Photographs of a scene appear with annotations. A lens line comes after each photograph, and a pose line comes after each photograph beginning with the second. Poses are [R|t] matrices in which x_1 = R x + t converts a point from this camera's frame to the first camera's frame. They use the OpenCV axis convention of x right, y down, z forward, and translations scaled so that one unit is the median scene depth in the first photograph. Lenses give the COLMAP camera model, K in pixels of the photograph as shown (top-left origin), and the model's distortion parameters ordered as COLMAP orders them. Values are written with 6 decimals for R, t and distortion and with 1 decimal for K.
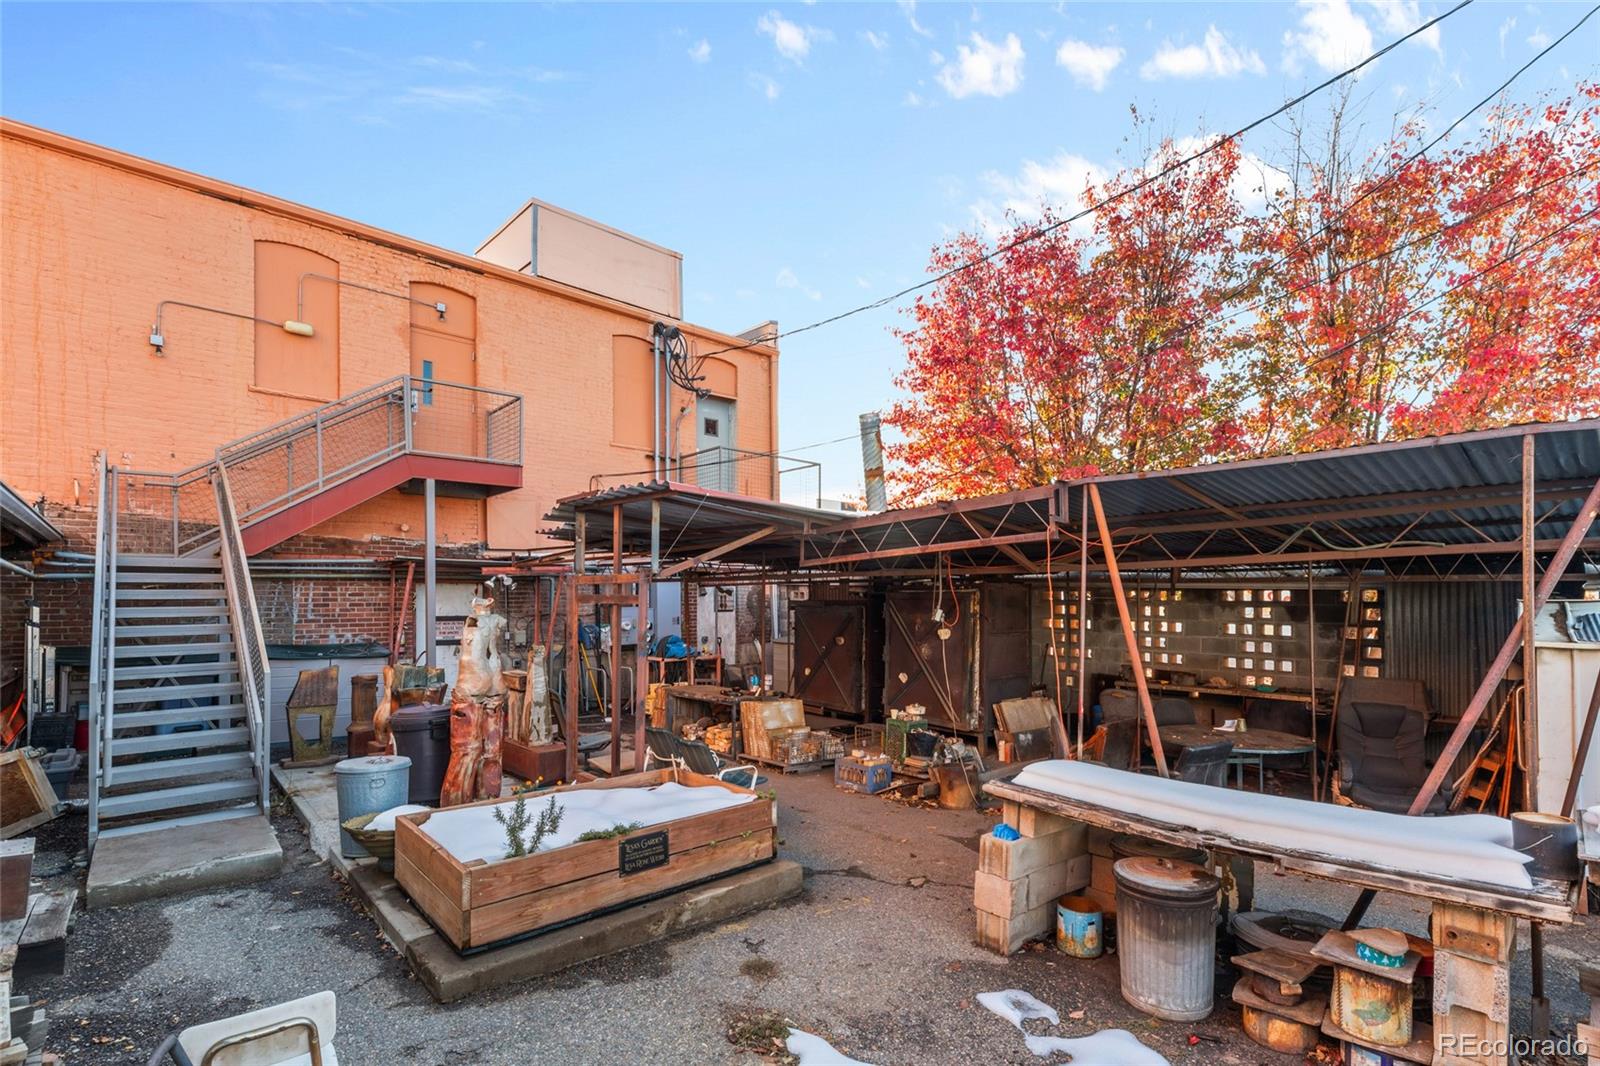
lens RADIAL K [[744.0, 0, 804.8], [0, 744.0, 594.6], [0, 0, 1]] dist [0.001089, 0.000021]
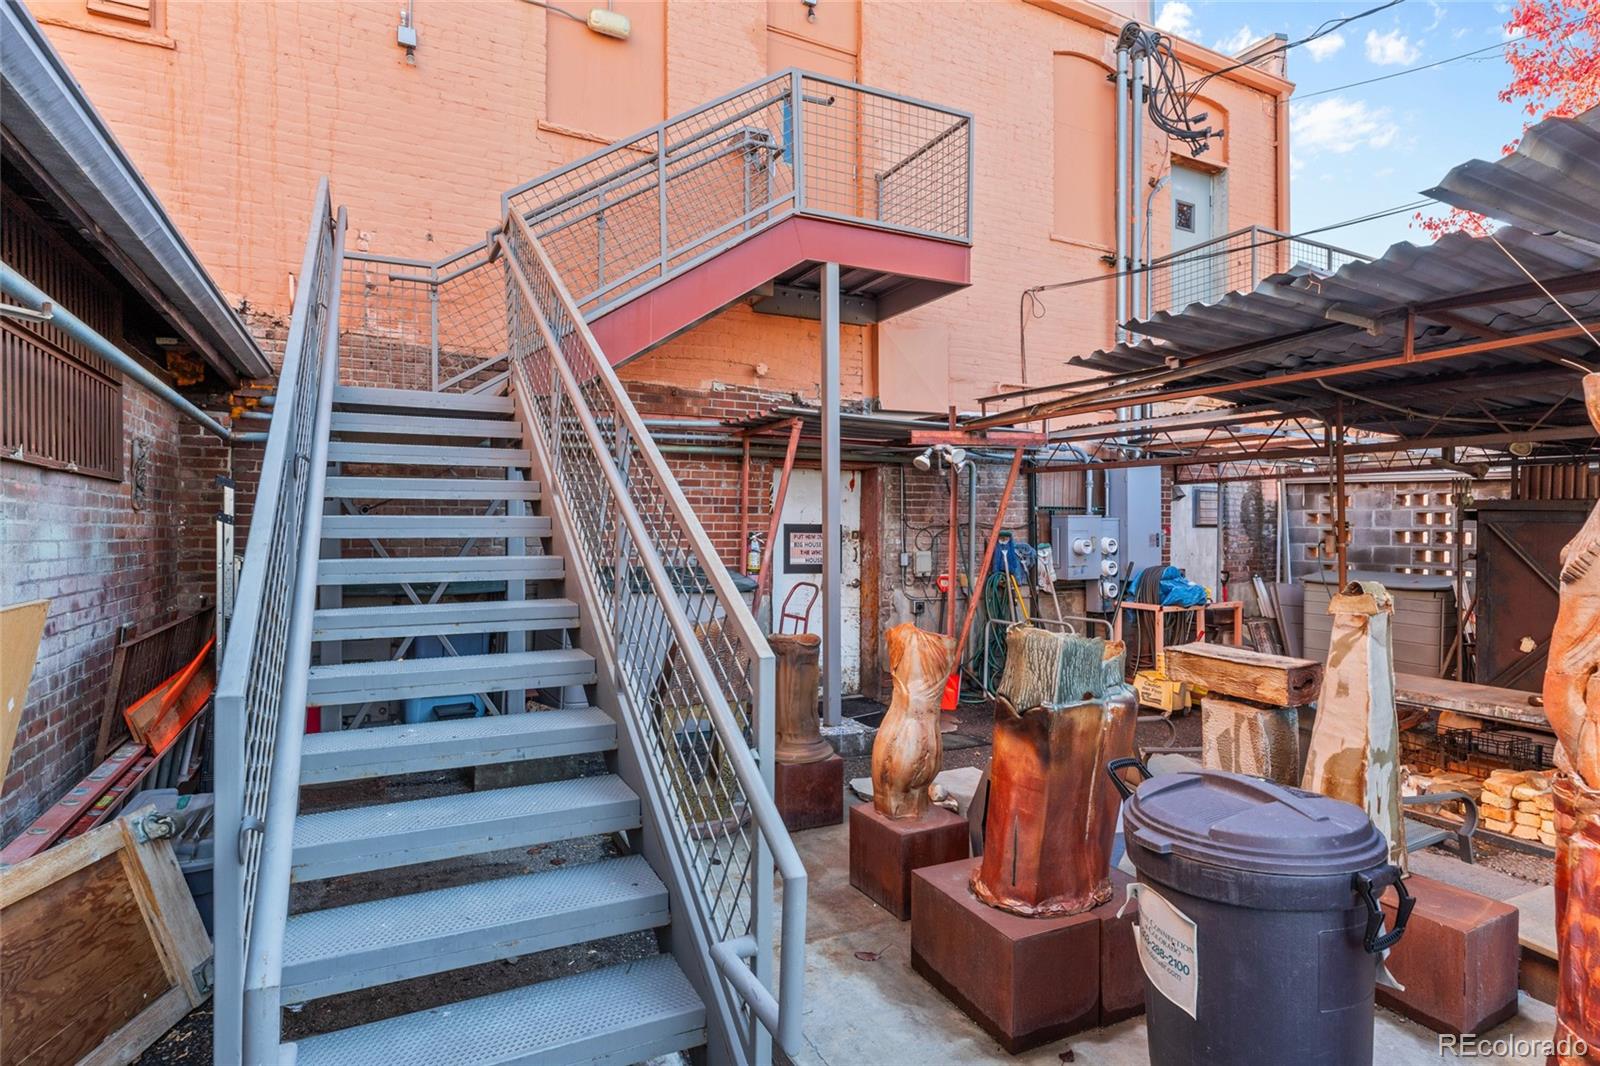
lens RADIAL K [[845.2, 0, 800.0], [0, 845.2, 533.0], [0, 0, 1]] dist [0.001124, 0.000165]
pose [[0.963113, 0.013352, -0.268764, -0.342388], [-0.009481, 0.999832, 0.015695, 0.028358], [0.268929, -0.012568, 0.963078, 0.385609]]
